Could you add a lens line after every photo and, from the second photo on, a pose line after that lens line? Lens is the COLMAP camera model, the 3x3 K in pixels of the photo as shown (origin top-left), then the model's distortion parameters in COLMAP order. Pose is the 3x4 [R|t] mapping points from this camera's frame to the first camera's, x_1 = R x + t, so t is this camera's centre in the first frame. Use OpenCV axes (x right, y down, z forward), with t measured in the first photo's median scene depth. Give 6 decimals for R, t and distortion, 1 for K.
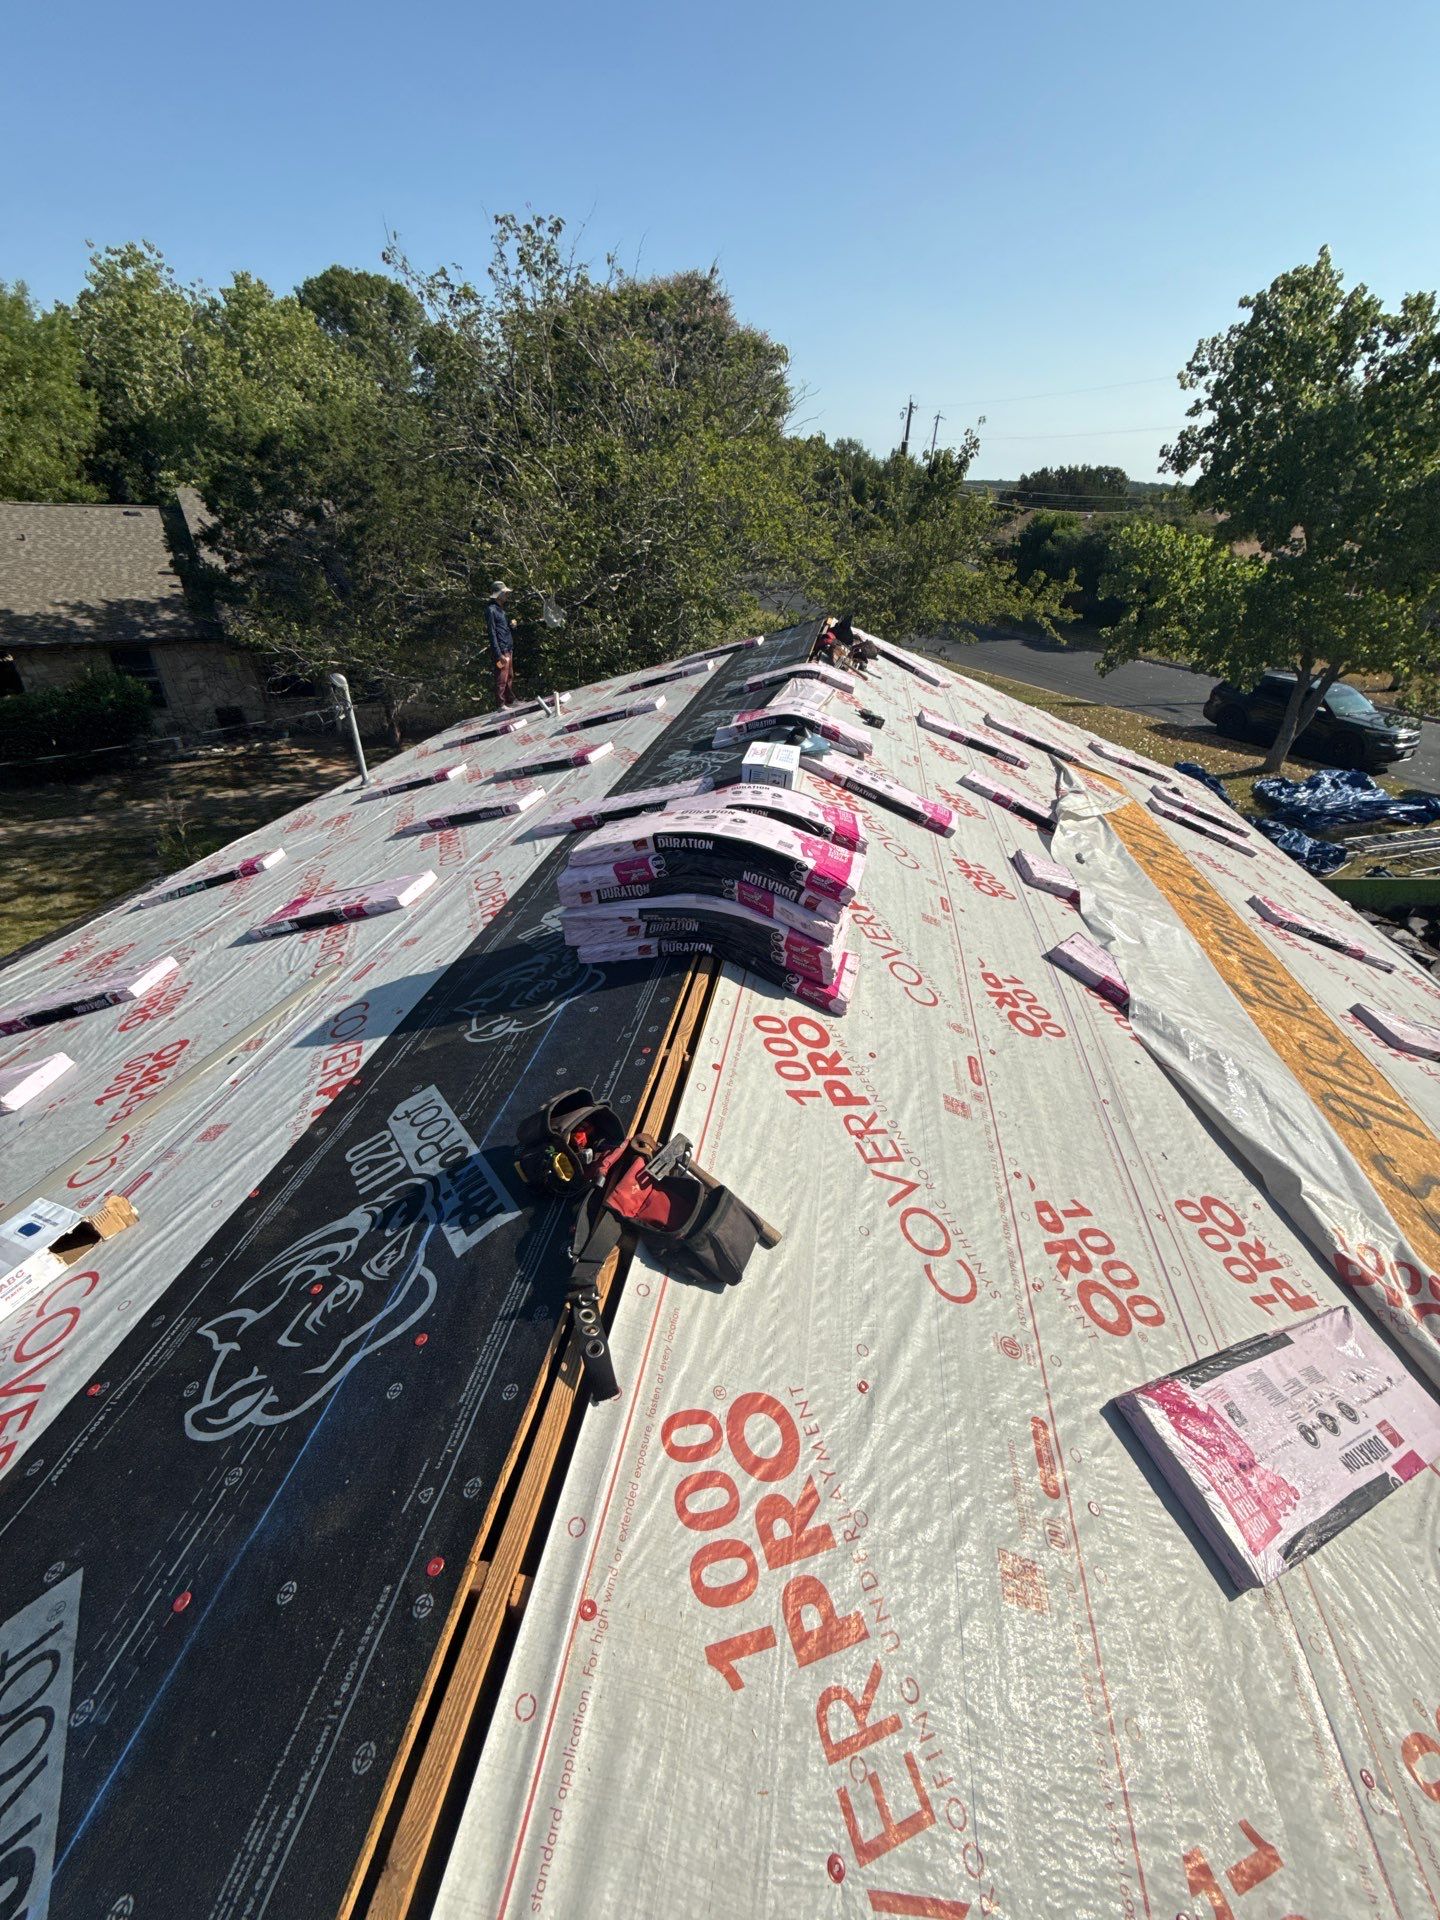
lens RADIAL K [[769.2, 0, 728.7], [0, 769.2, 955.9], [0, 0, 1]] dist [-0.011390, 0.000422]
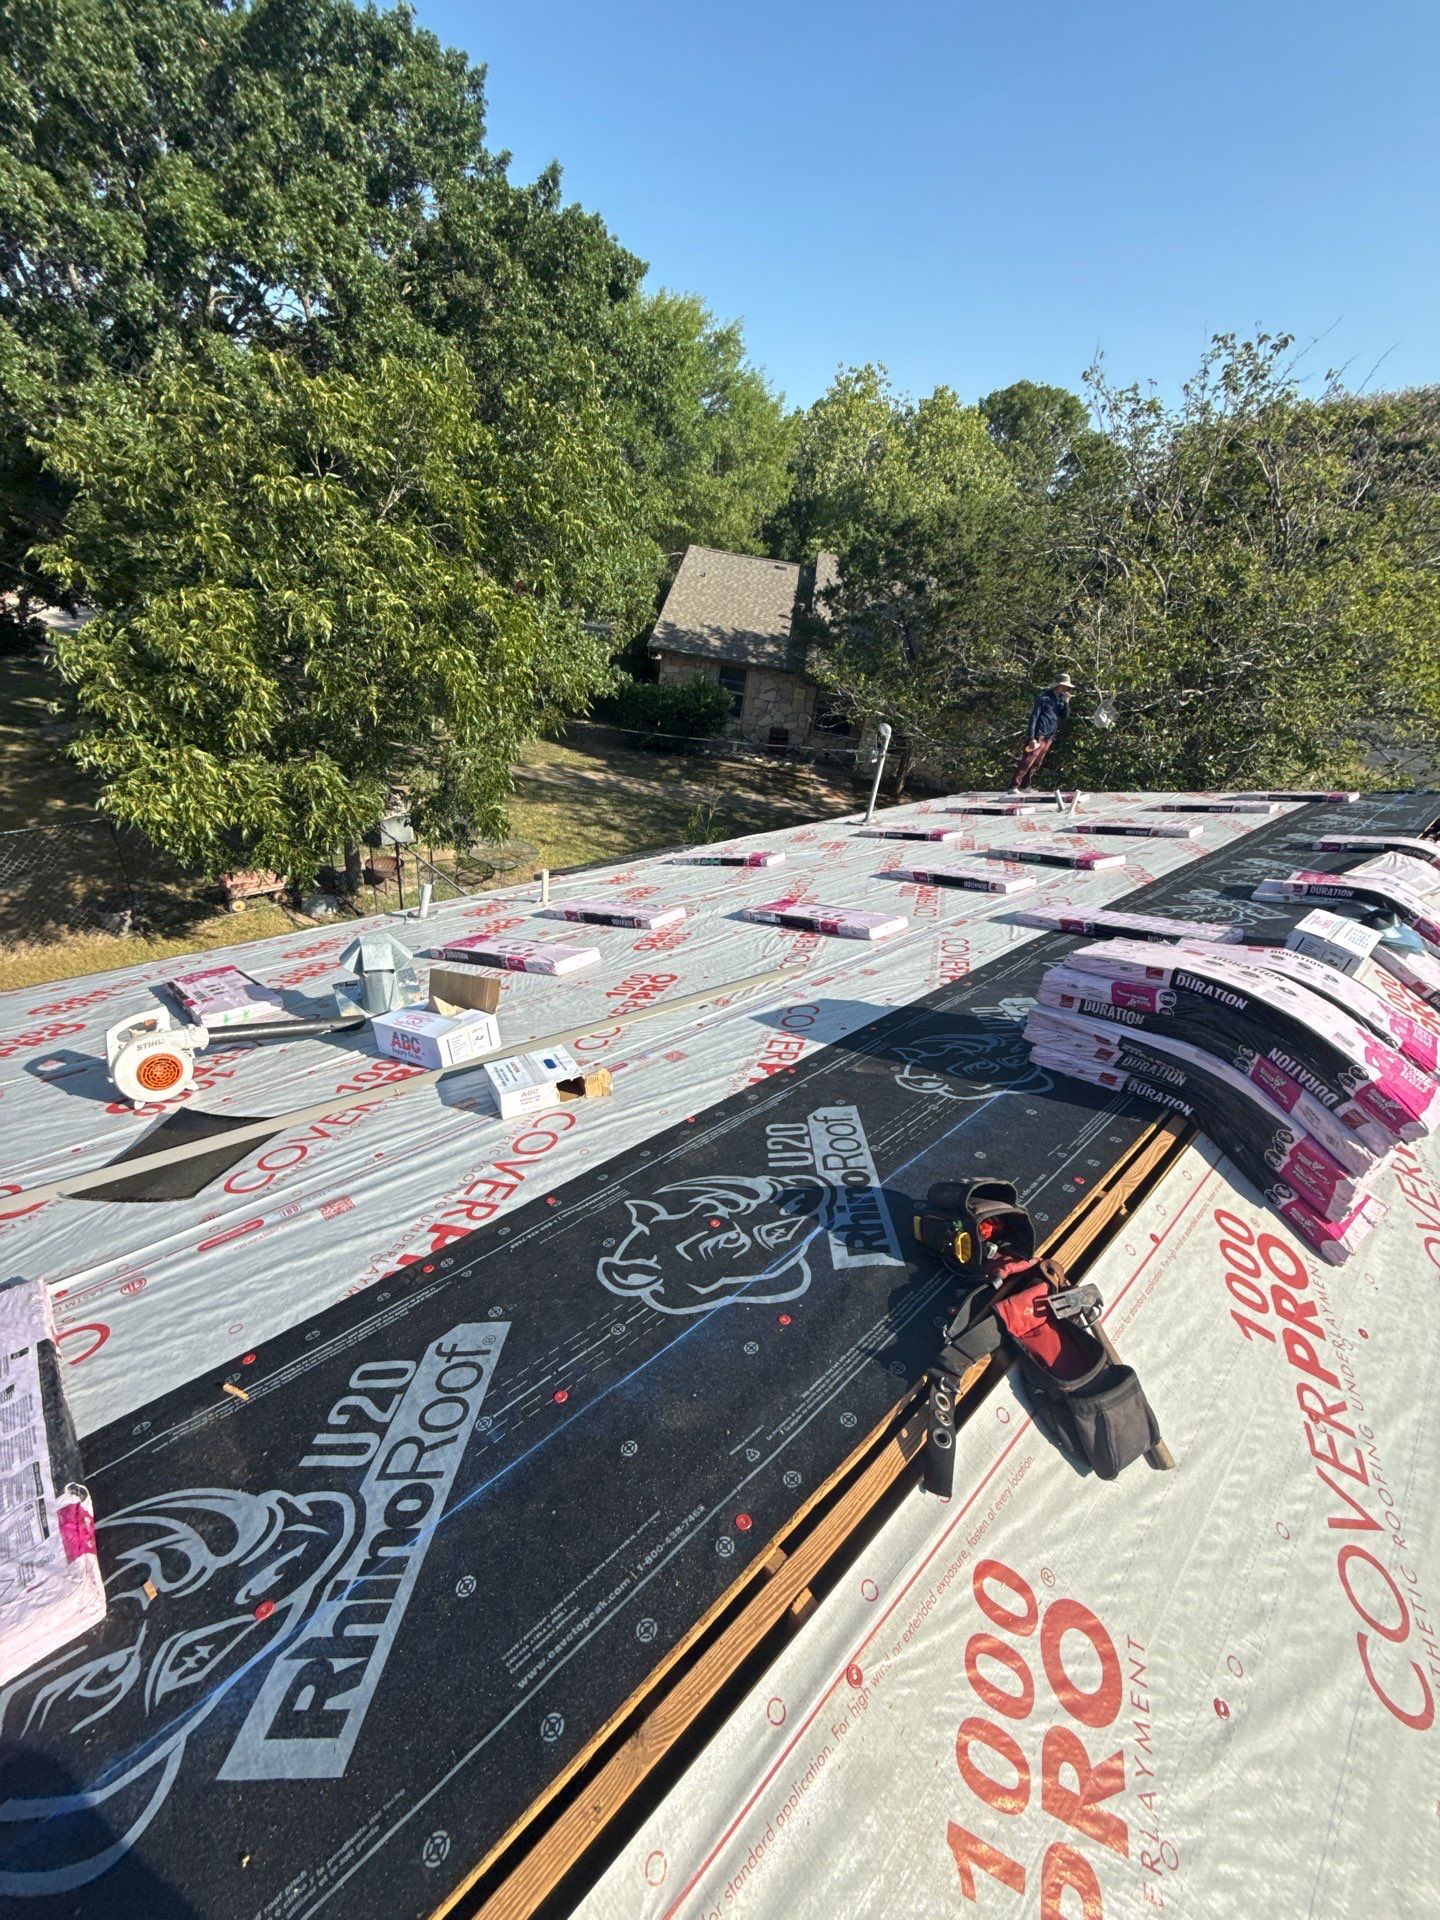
lens RADIAL K [[768.0, 0, 659.1], [0, 768.0, 942.5], [0, 0, 1]] dist [-0.011371, 0.001451]
pose [[0.779100, 0.362421, -0.511522, -0.120663], [-0.409098, 0.912196, 0.023207, 0.042808], [0.475019, 0.191182, 0.858957, -0.074904]]
